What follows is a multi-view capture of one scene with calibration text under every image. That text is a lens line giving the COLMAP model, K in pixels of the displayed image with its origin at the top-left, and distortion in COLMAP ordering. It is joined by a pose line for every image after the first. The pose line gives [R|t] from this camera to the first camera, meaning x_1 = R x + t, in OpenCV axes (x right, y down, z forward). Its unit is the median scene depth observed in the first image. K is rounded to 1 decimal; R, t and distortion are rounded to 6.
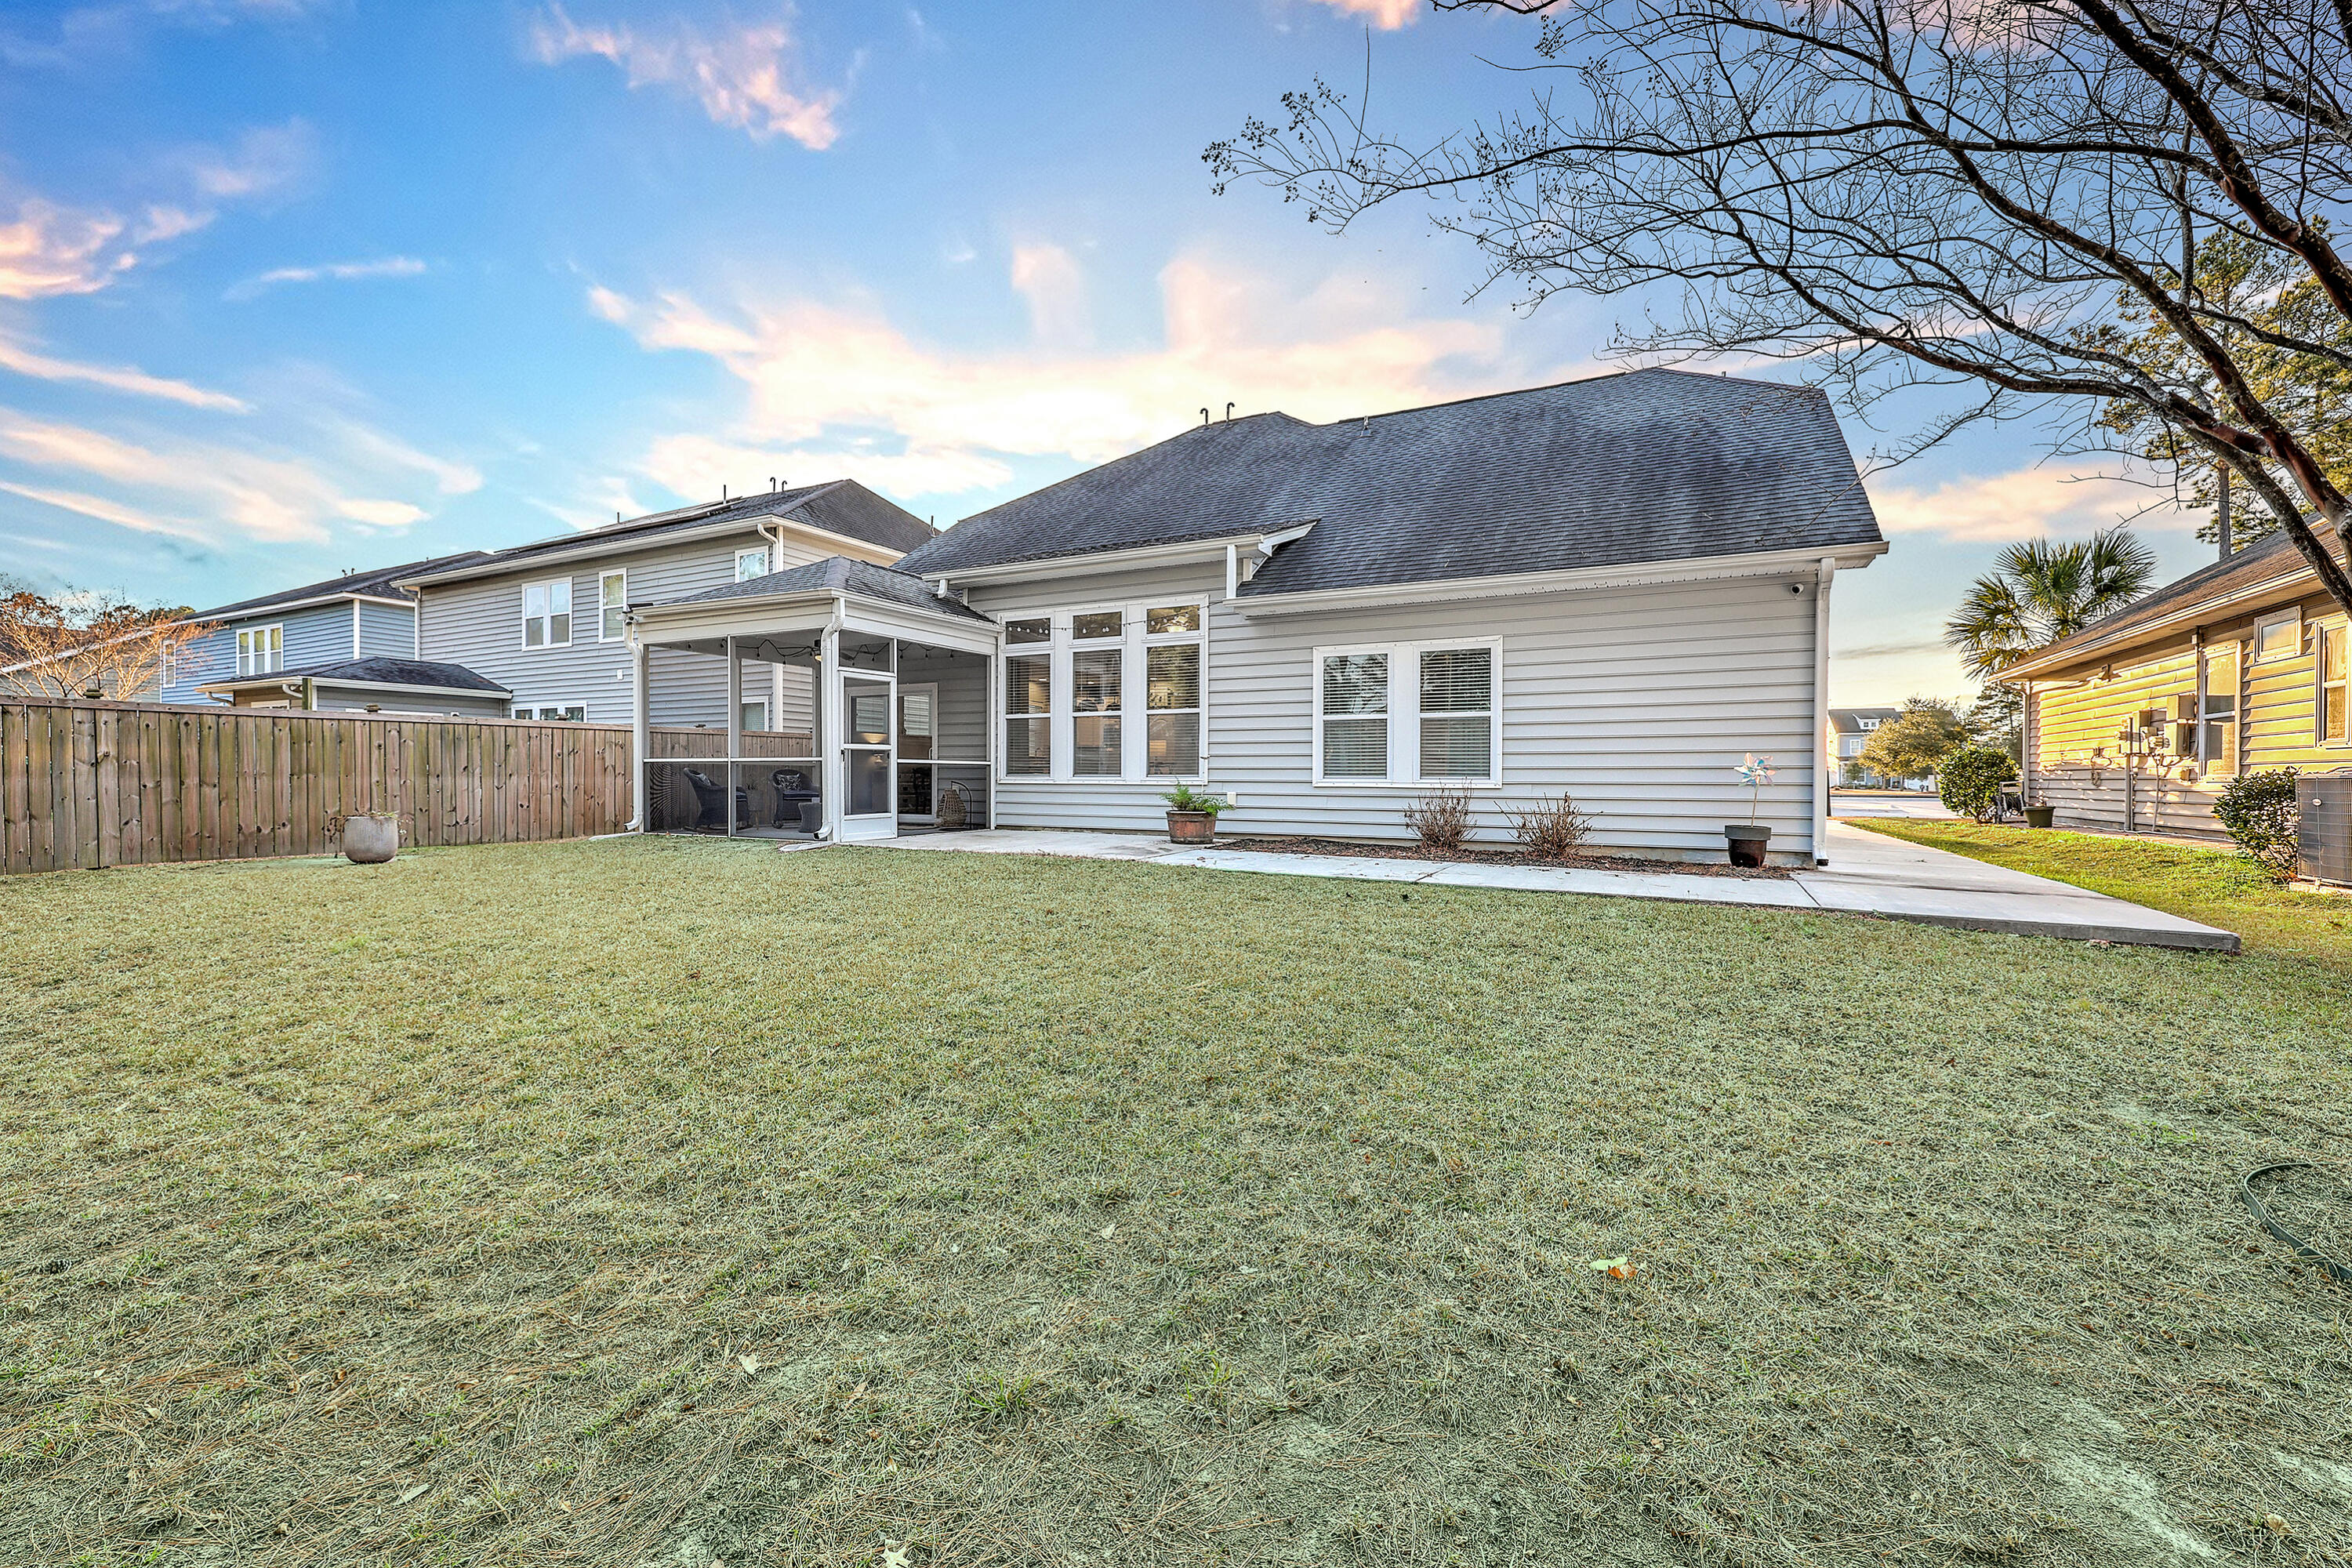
lens RADIAL K [[971.7, 0, 1176.0], [0, 971.7, 784.0], [0, 0, 1]] dist [0.011763, 0.000079]
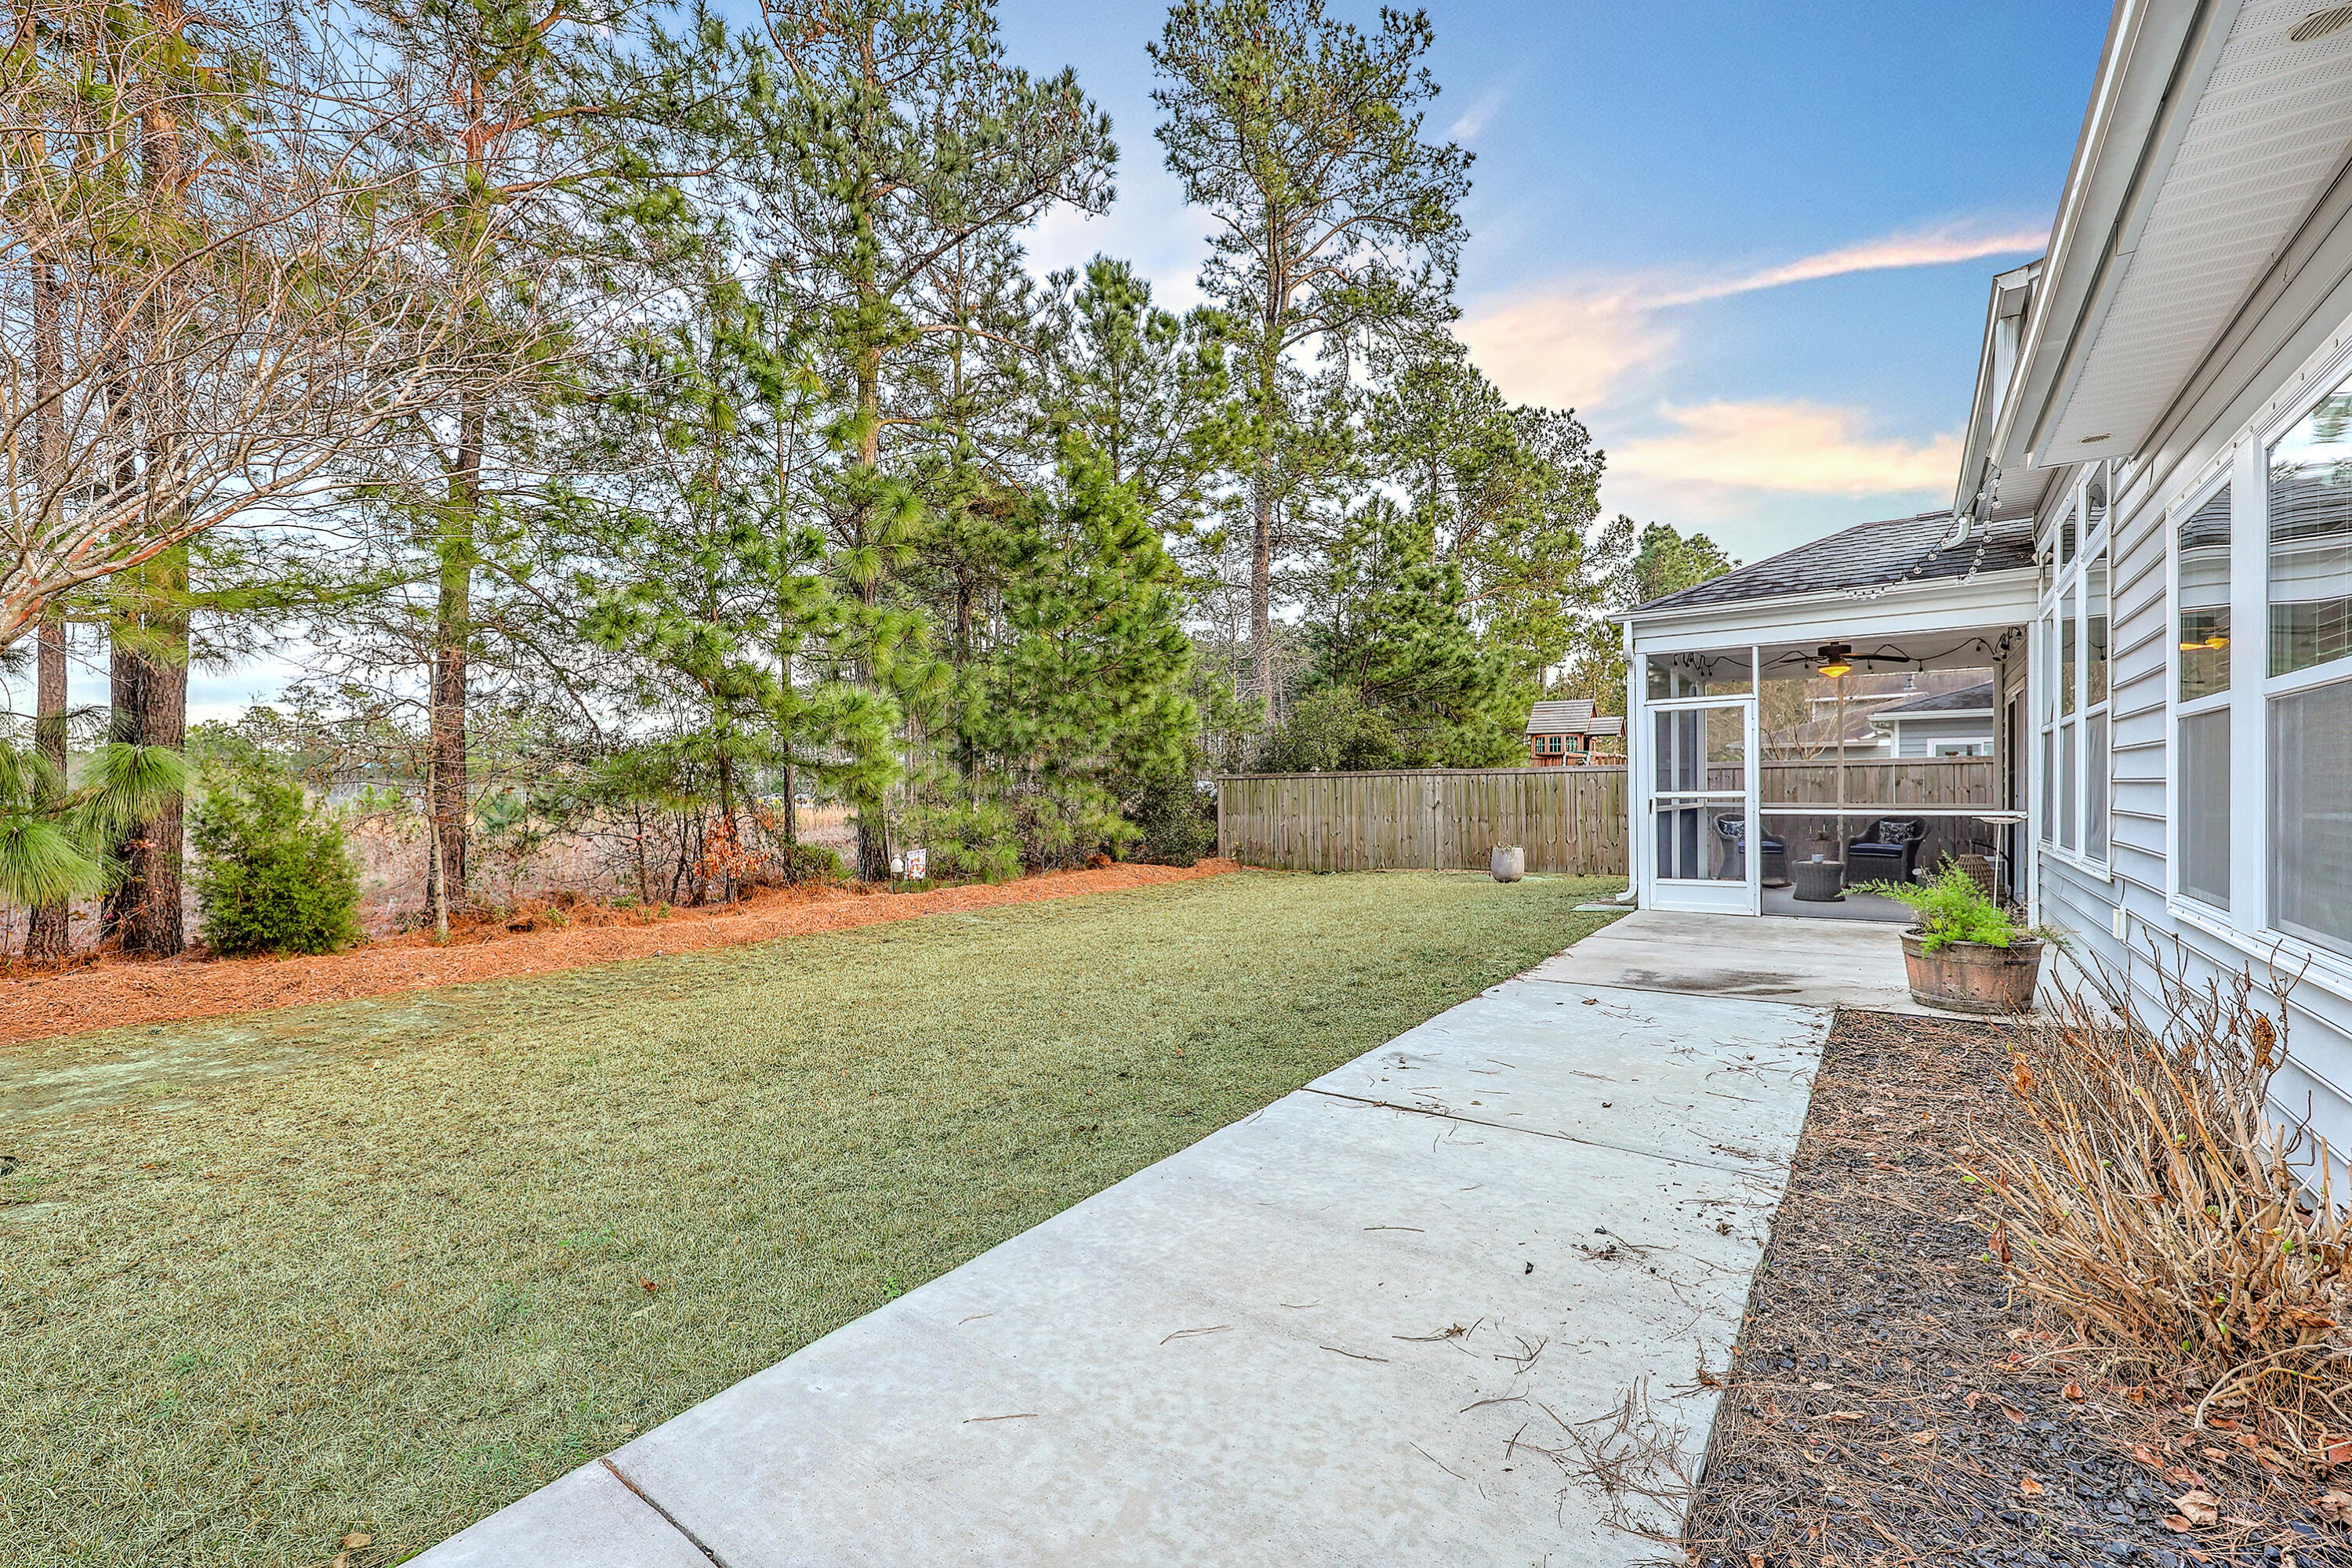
lens RADIAL K [[971.7, 0, 1176.0], [0, 971.7, 784.0], [0, 0, 1]] dist [0.011763, 0.000079]
pose [[-0.153072, -0.012797, -0.988132, 0.534738], [-0.005388, 0.999912, -0.012115, -0.032542], [0.988200, 0.003470, -0.153127, 0.701238]]
